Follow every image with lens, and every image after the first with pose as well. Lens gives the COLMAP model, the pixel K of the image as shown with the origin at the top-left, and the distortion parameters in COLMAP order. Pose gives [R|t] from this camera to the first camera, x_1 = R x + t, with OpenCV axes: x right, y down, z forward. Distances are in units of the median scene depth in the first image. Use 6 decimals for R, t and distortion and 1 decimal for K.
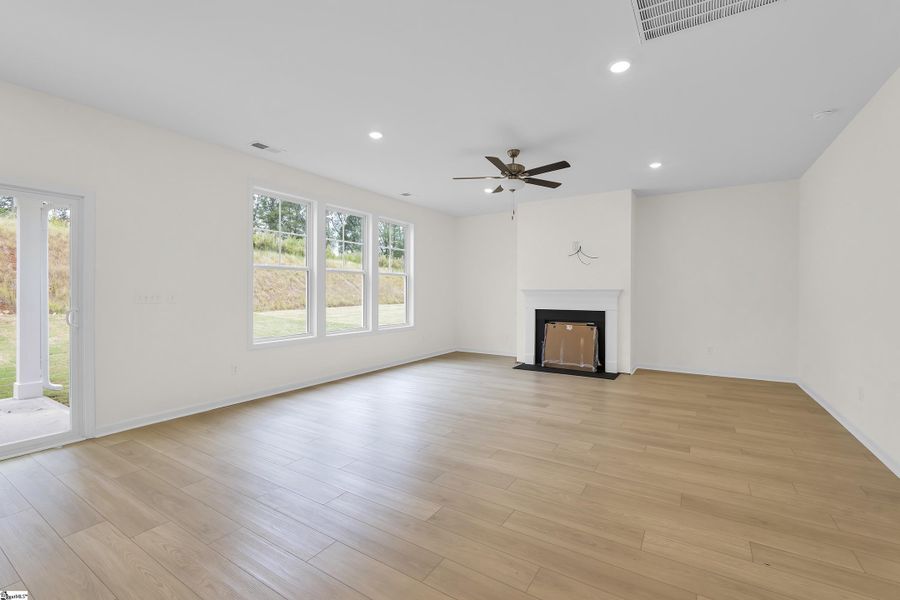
lens RADIAL K [[394.0, 0, 453.3], [0, 394.0, 295.9], [0, 0, 1]] dist [-0.008651, 0.001021]
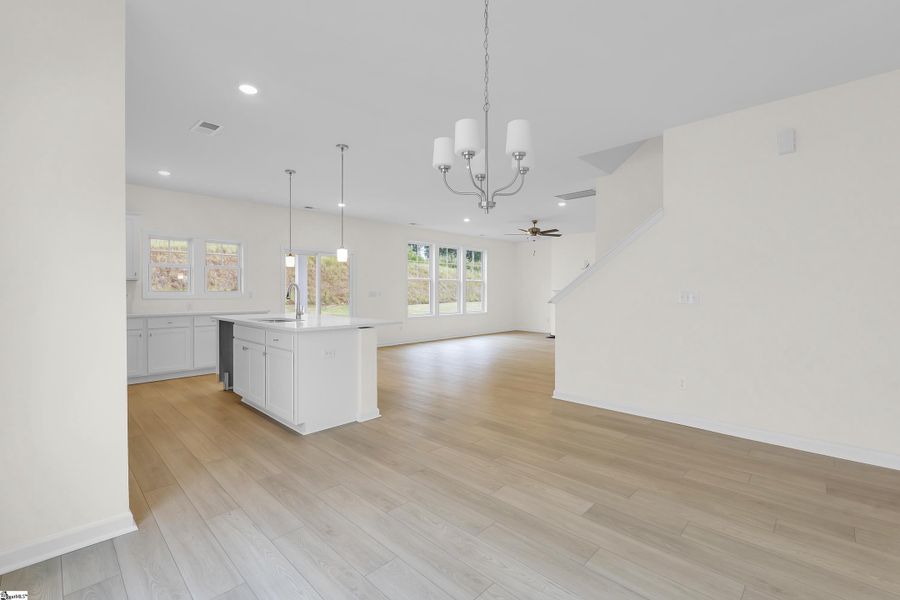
lens RADIAL K [[394.0, 0, 452.4], [0, 394.0, 301.1], [0, 0, 1]] dist [-0.008651, 0.001021]
pose [[0.978700, 0.003776, -0.205260, 0.152786], [-0.000870, 0.999898, 0.014249, 0.008849], [0.205293, -0.013767, 0.978604, -1.018242]]
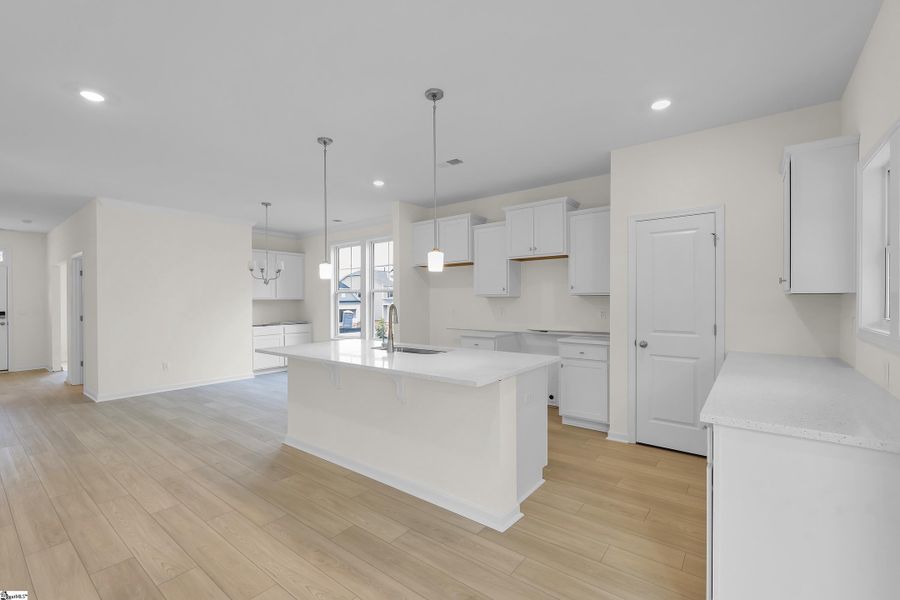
lens RADIAL K [[394.0, 0, 456.3], [0, 394.0, 302.3], [0, 0, 1]] dist [-0.008651, 0.001021]
pose [[-0.995609, 0.003445, 0.093546, -0.647615], [0.005039, 0.999846, 0.016804, -0.039708], [-0.093474, 0.017201, -0.995473, 0.635054]]
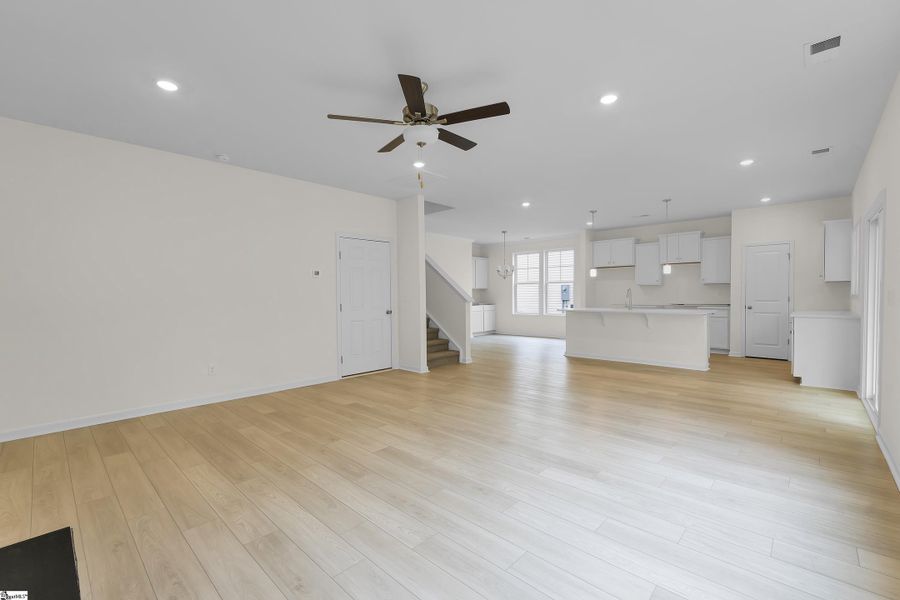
lens RADIAL K [[394.0, 0, 449.8], [0, 394.0, 299.7], [0, 0, 1]] dist [-0.008651, 0.001021]
pose [[-0.980706, 0.002216, 0.195476, -0.029678], [0.007146, 0.999674, 0.024517, -0.018130], [-0.195358, 0.025441, -0.980402, 1.670757]]
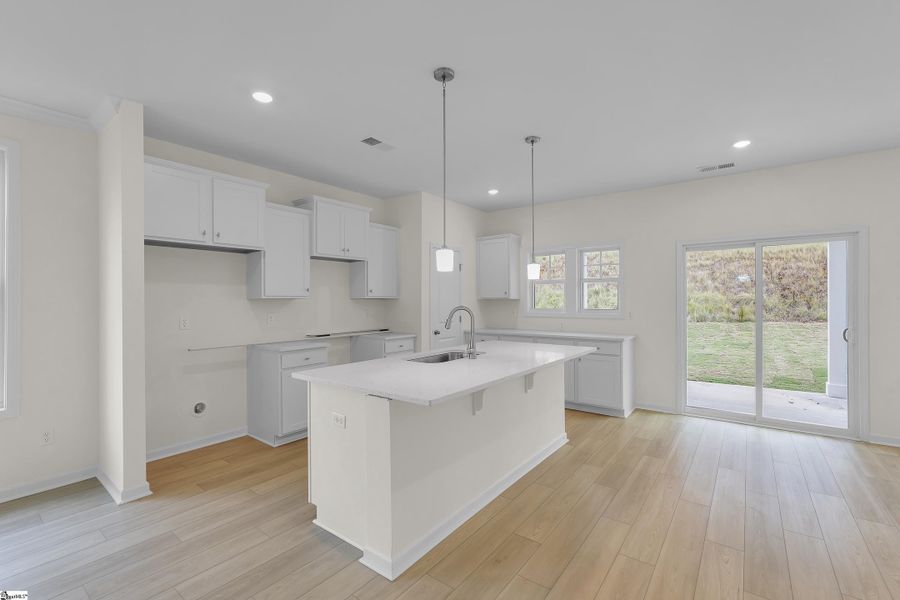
lens RADIAL K [[394.0, 0, 446.0], [0, 394.0, 300.2], [0, 0, 1]] dist [-0.008651, 0.001021]
pose [[-0.096364, -0.002543, -0.995343, 0.248133], [-0.003772, 0.999990, -0.002189, -0.031465], [0.995339, 0.003544, -0.096373, -0.084479]]
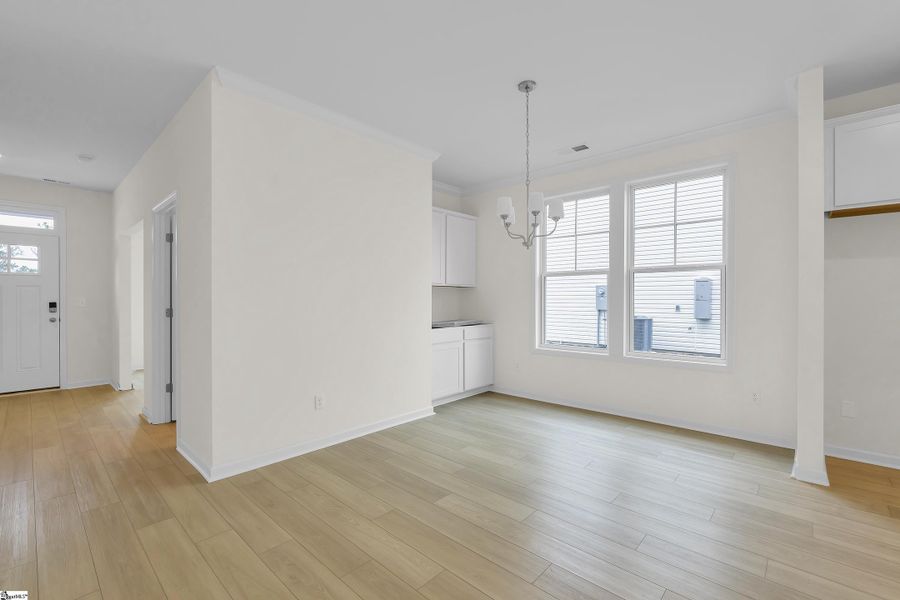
lens RADIAL K [[394.0, 0, 449.9], [0, 394.0, 300.9], [0, 0, 1]] dist [-0.008651, 0.001021]
pose [[-0.983178, -0.002961, 0.182627, 0.109782], [0.000342, 0.999837, 0.018050, -0.004051], [-0.182651, 0.017808, -0.983017, 0.053549]]
